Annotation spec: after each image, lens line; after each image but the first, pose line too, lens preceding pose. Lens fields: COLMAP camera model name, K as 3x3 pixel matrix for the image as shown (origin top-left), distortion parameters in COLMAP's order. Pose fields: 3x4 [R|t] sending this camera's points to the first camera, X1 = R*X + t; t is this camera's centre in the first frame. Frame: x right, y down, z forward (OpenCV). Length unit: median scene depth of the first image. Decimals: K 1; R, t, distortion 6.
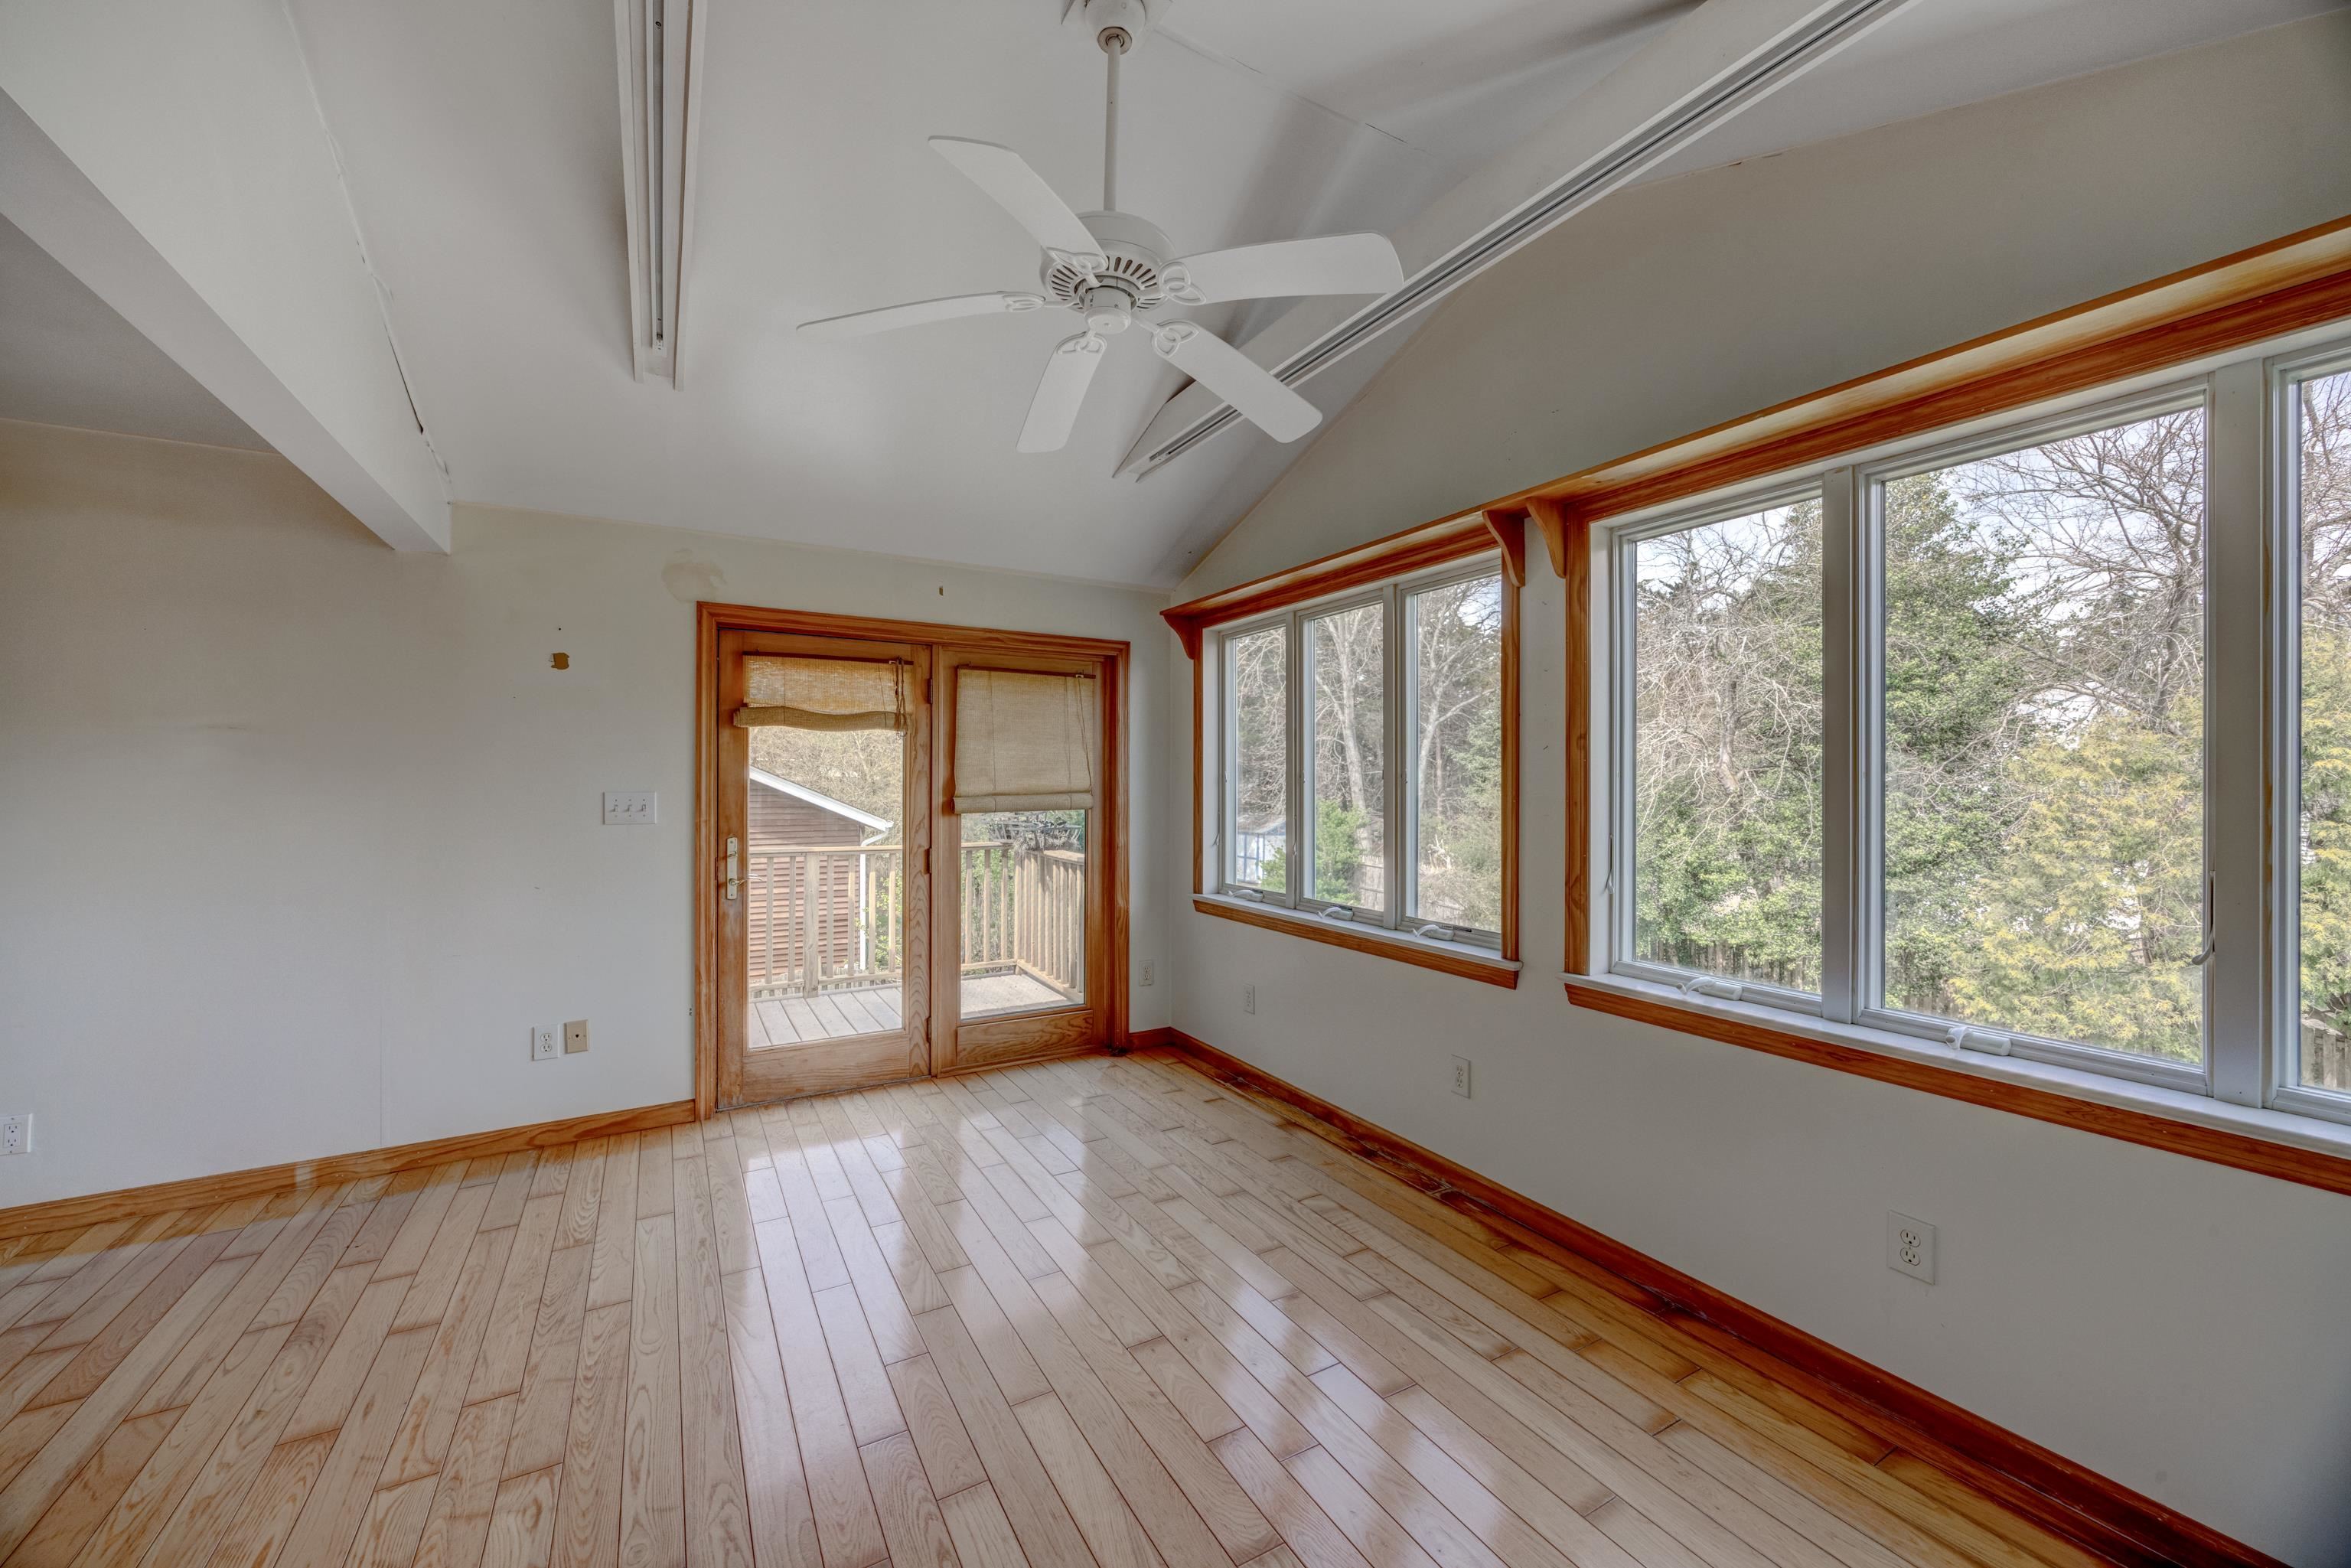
lens RADIAL K [[891.4, 0, 1172.9], [0, 891.4, 784.8], [0, 0, 1]] dist [0.000300, 0.000250]
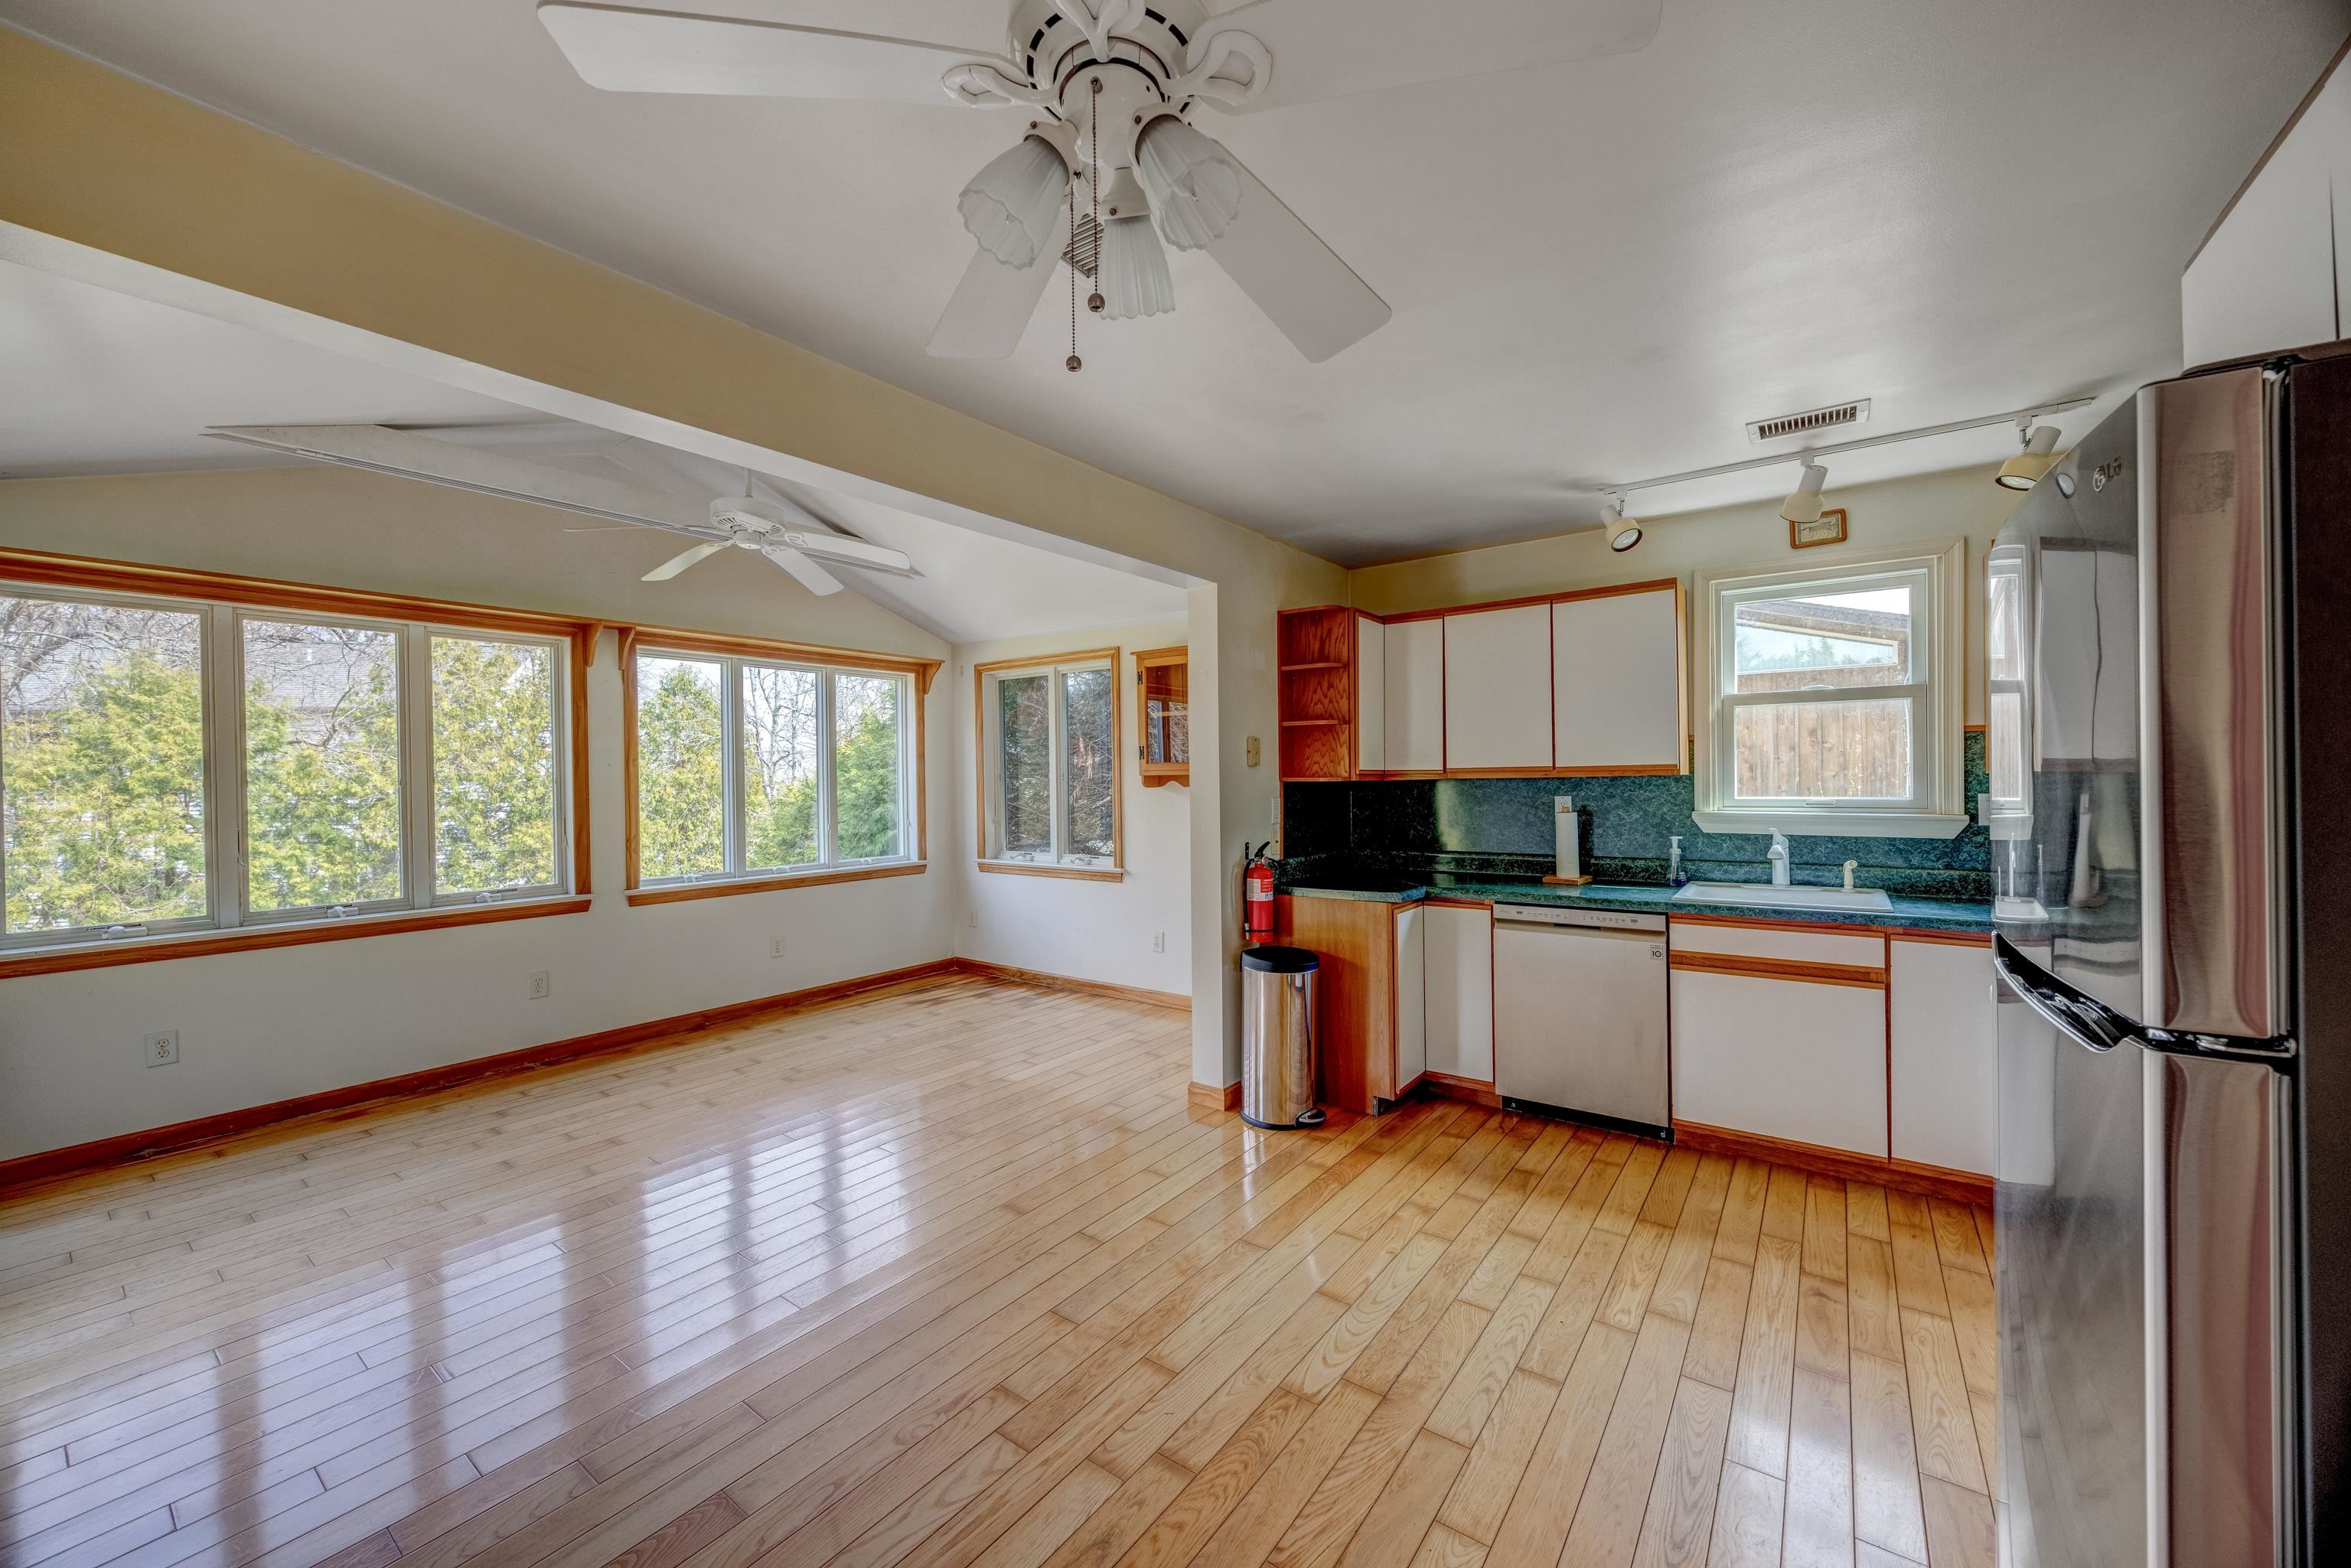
lens RADIAL K [[891.4, 0, 1181.1], [0, 891.4, 781.0], [0, 0, 1]] dist [0.000300, 0.000250]
pose [[-0.401158, -0.001968, 0.916007, -1.492274], [0.015271, 0.999844, 0.008836, -0.007052], [-0.915882, 0.017533, -0.401065, 0.628635]]
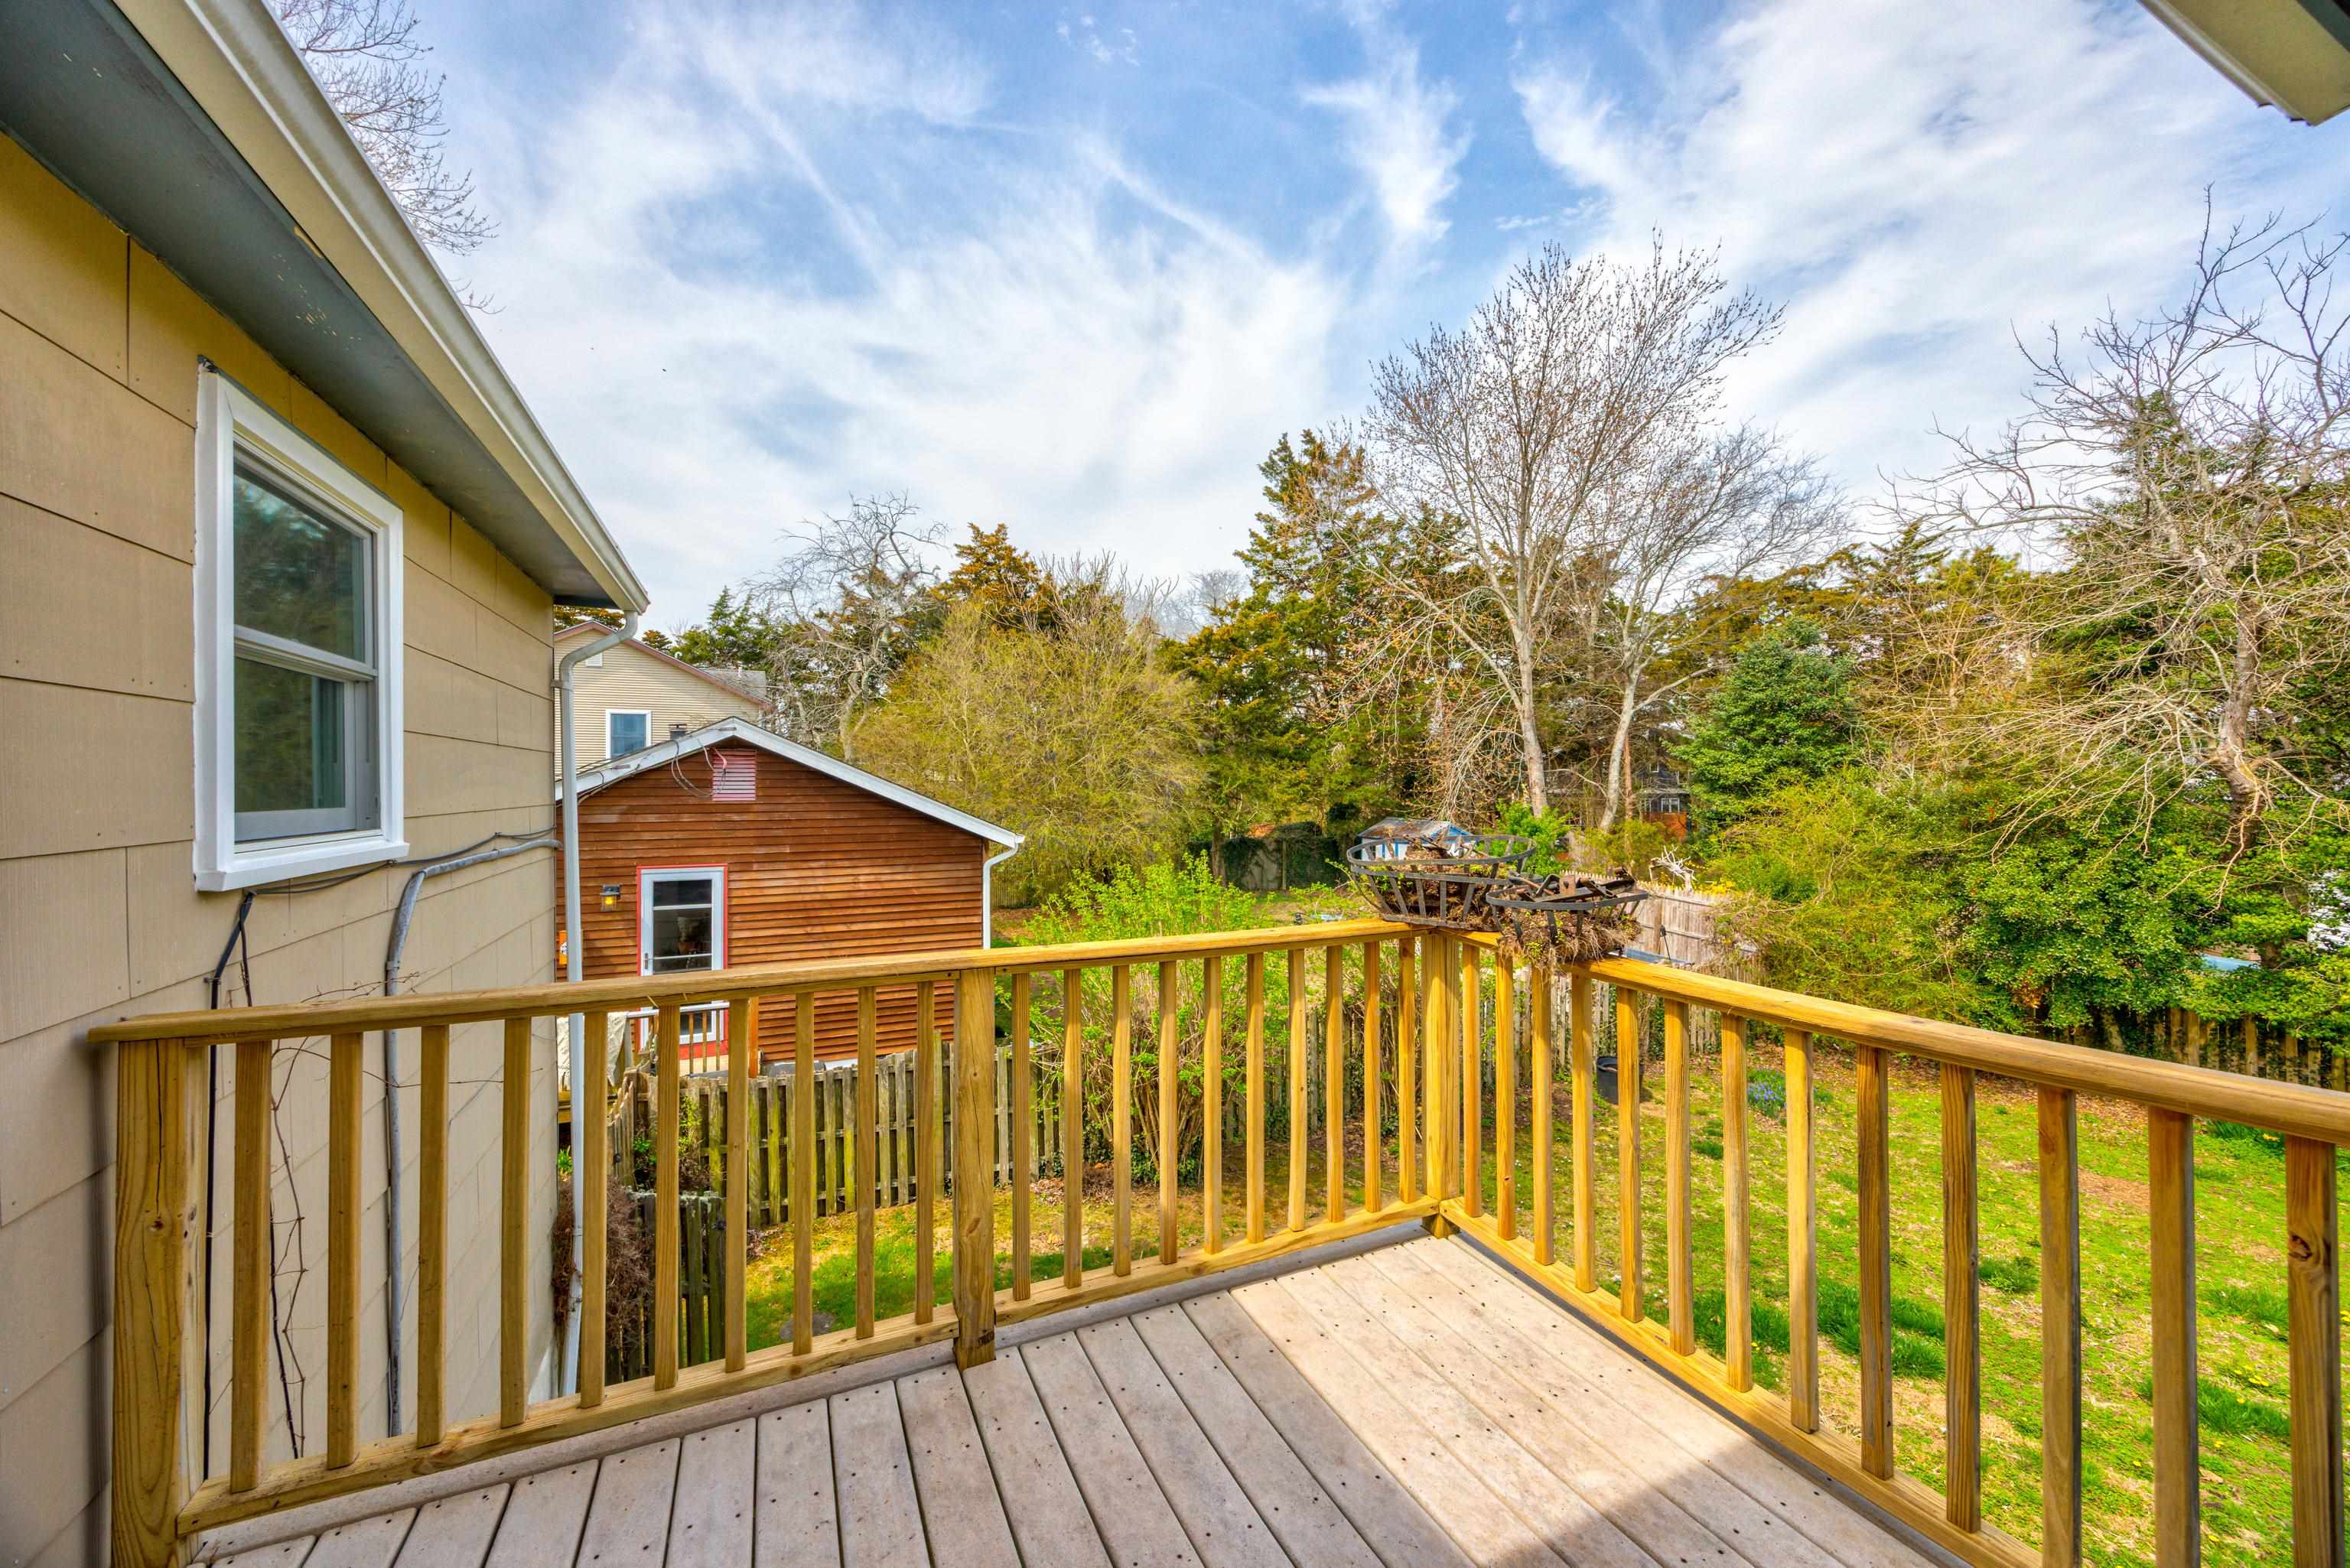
lens RADIAL K [[891.0, 0, 1188.6], [0, 891.0, 779.3], [0, 0, 1]] dist [0.000300, 0.000250]
pose [[0.996607, -0.007286, -0.081988, -0.062932], [0.006582, 0.999939, -0.008862, -0.000020], [0.082048, 0.008292, 0.996594, 0.139442]]
